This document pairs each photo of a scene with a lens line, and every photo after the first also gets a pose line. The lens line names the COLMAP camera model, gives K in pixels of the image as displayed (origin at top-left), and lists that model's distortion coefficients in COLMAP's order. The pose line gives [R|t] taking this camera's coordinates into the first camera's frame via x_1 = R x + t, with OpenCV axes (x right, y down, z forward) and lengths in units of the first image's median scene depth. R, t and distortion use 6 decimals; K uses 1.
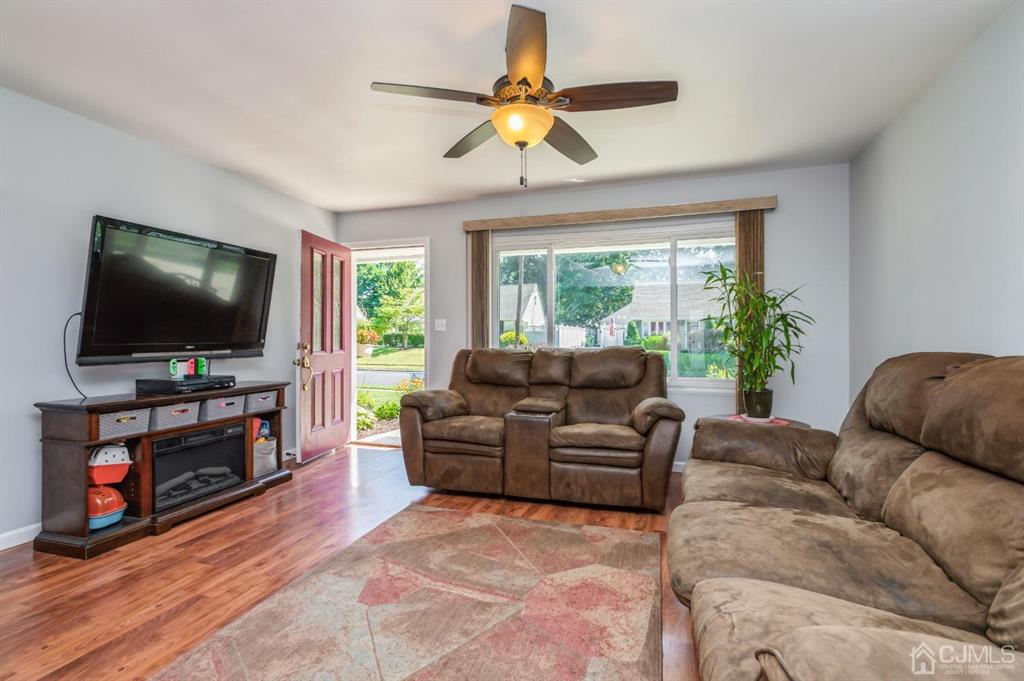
lens RADIAL K [[471.5, 0, 517.6], [0, 471.5, 335.0], [0, 0, 1]] dist [0.004683, -0.000955]
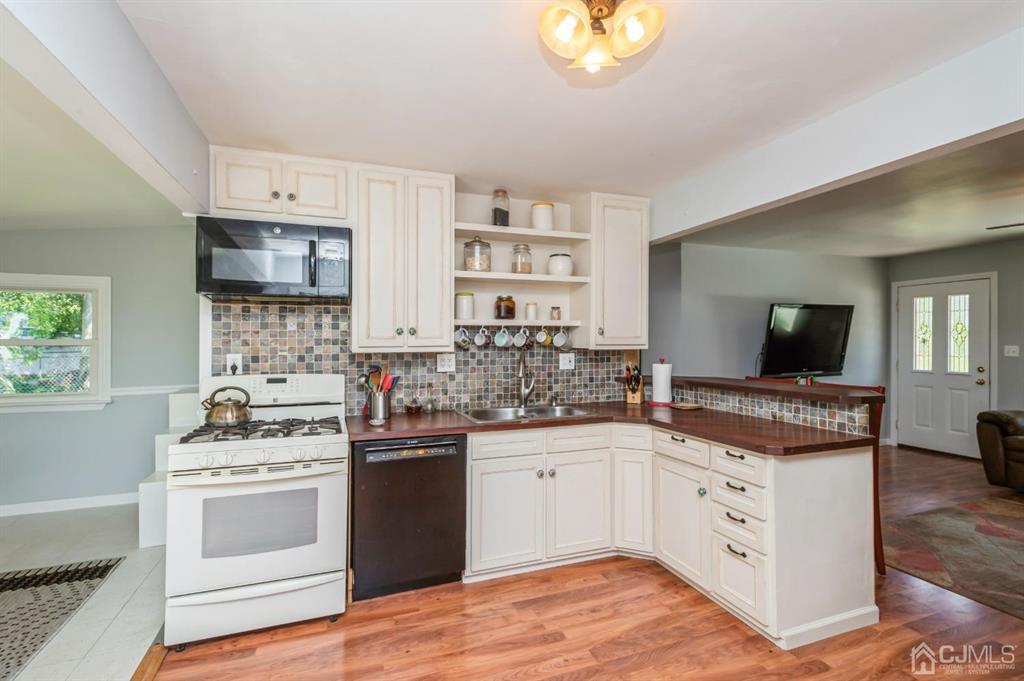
lens RADIAL K [[471.5, 0, 511.4], [0, 471.5, 345.4], [0, 0, 1]] dist [0.004683, -0.000955]
pose [[0.608694, -0.002196, -0.793402, 0.000490], [0.016741, 0.999809, 0.010075, -0.125669], [0.793229, -0.019415, 0.608614, -1.123415]]
